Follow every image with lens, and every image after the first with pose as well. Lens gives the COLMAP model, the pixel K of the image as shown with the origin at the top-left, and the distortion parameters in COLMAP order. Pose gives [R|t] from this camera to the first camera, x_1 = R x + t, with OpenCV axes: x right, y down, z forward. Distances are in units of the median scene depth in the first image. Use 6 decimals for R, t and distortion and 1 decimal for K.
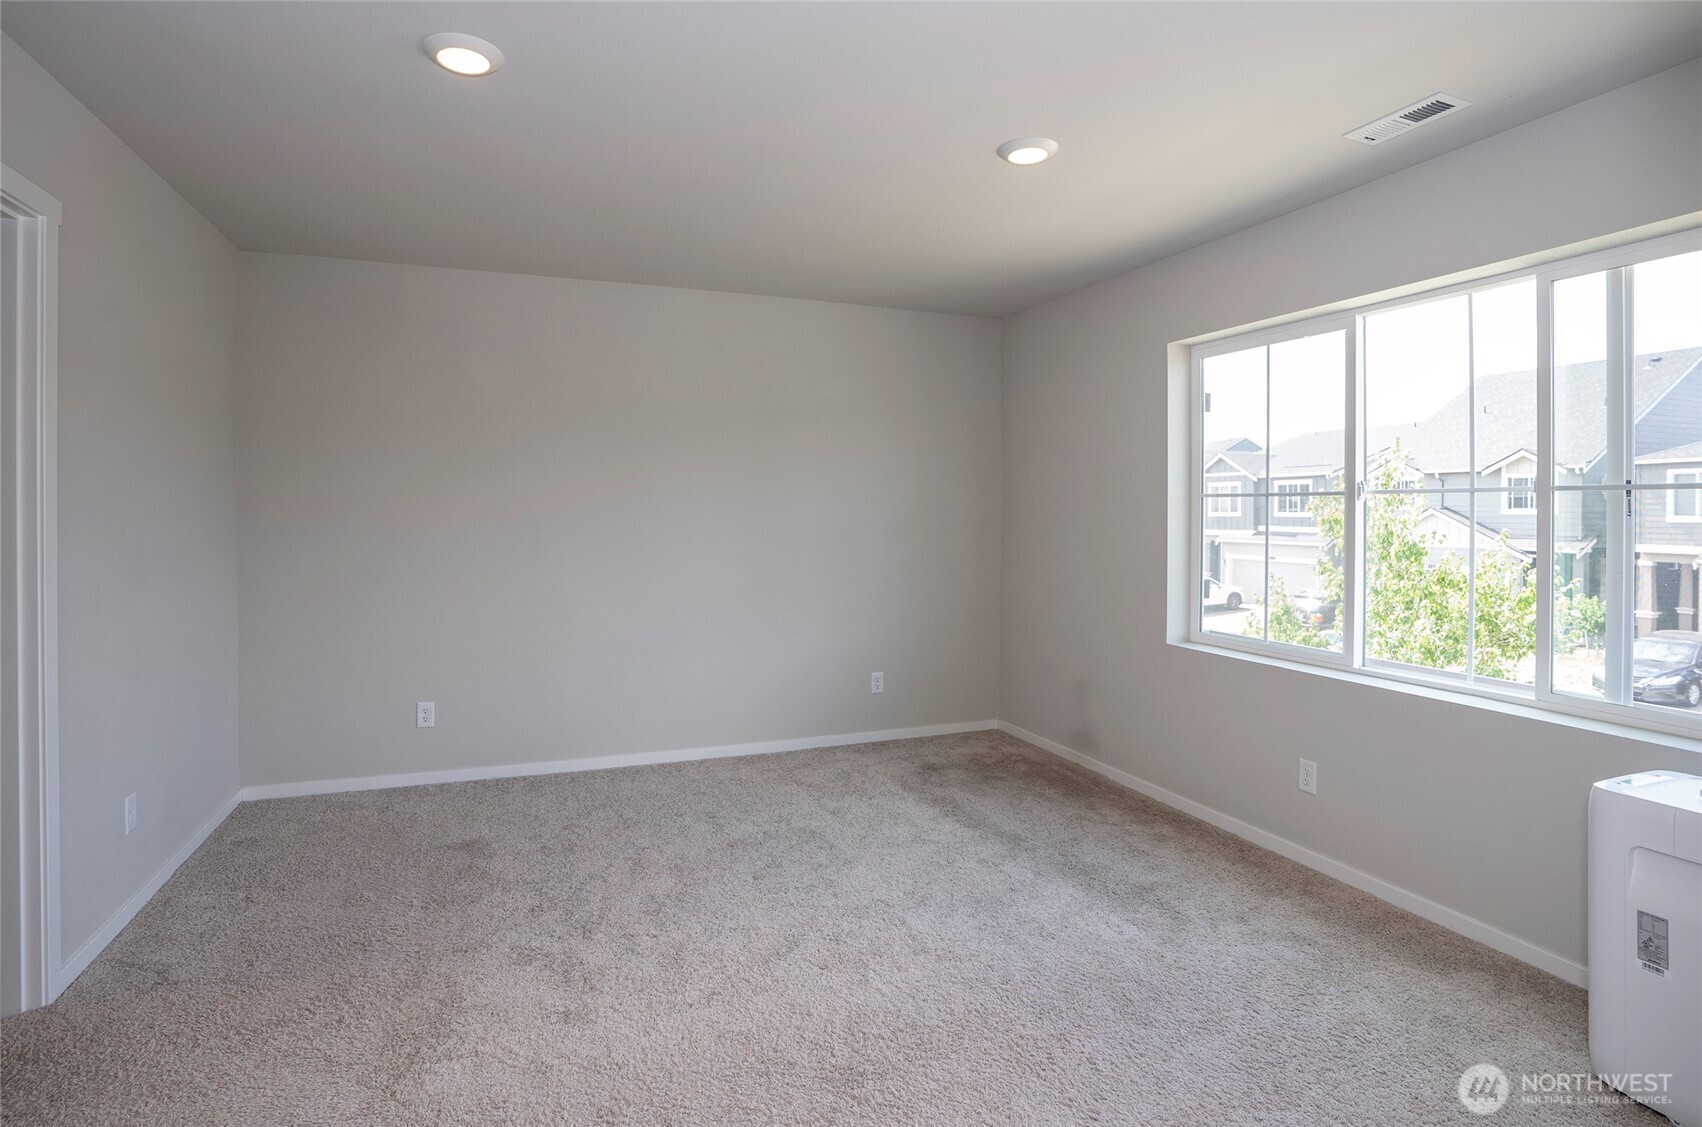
lens RADIAL K [[865.3, 0, 850.5], [0, 865.3, 515.9], [0, 0, 1]] dist [-0.015368, 0.000479]
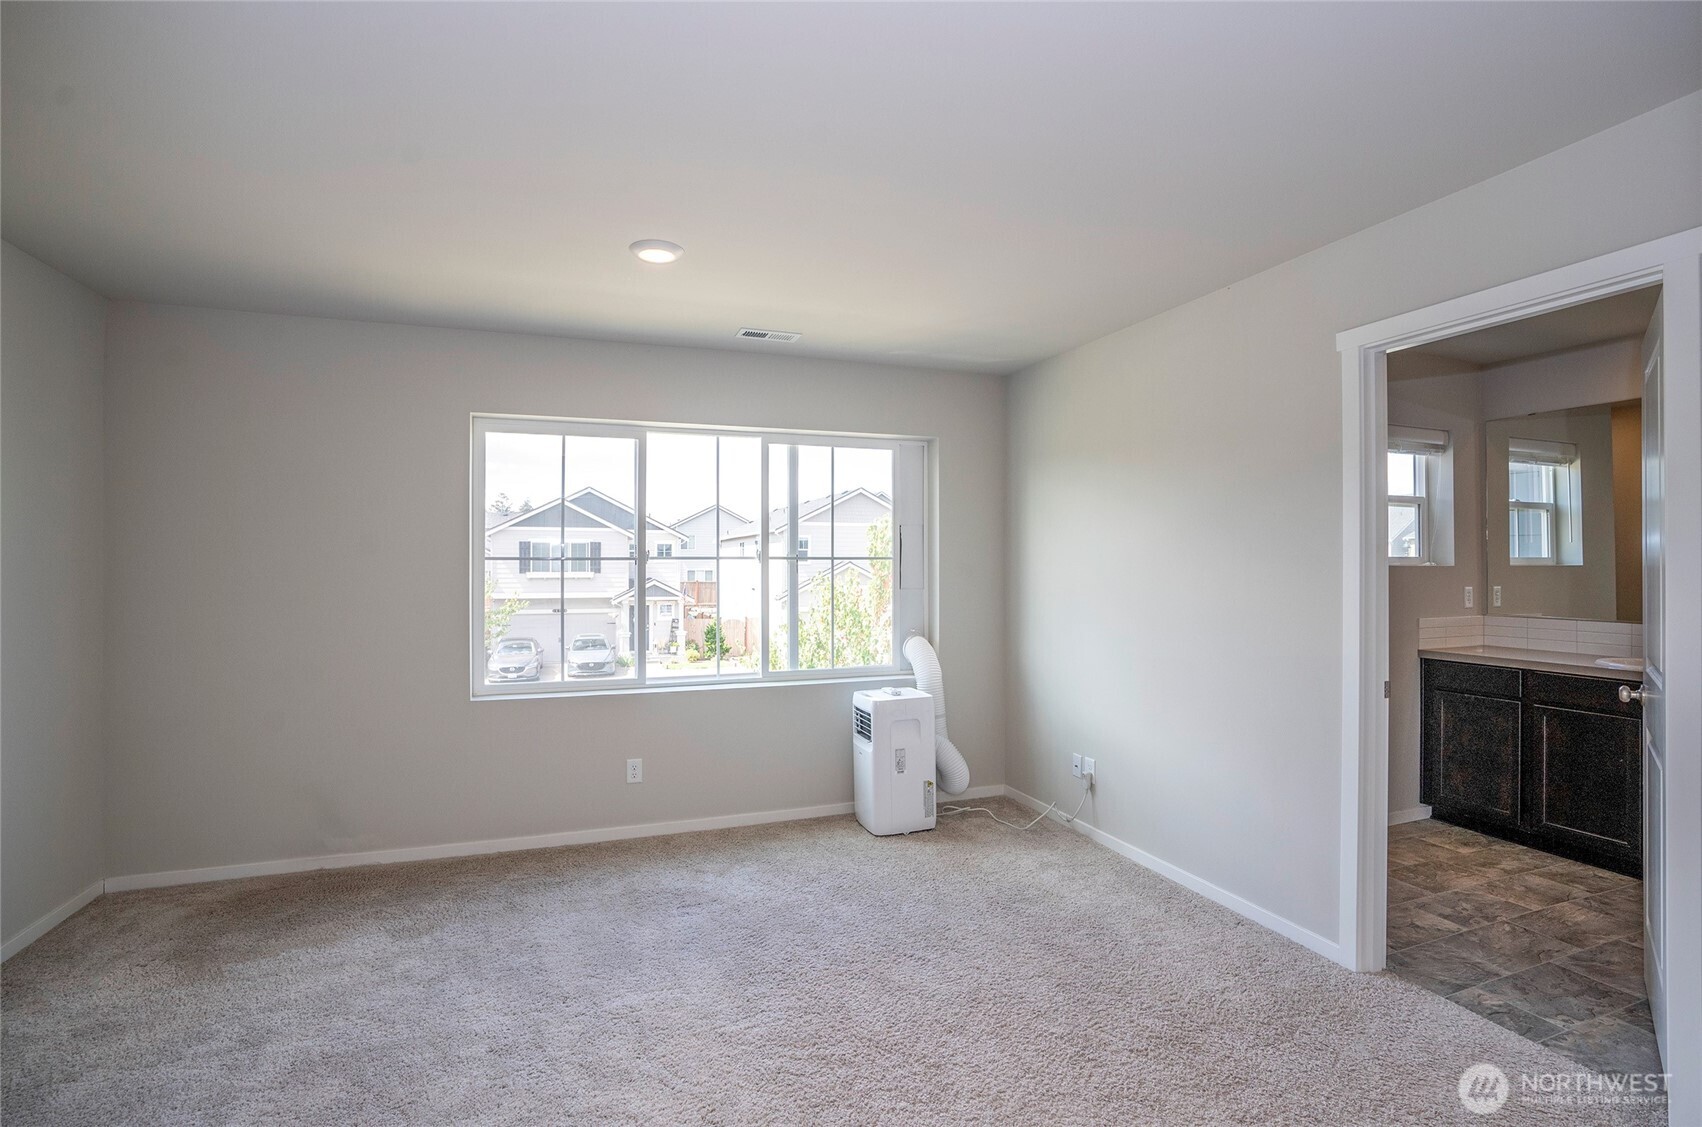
lens RADIAL K [[811.4, 0, 853.7], [0, 811.4, 561.7], [0, 0, 1]] dist [-0.015977, 0.000282]
pose [[0.024087, 0.008075, 0.999677, -0.726074], [0.008573, 0.999929, -0.008284, -0.007315], [-0.999673, 0.008770, 0.024016, 0.637879]]
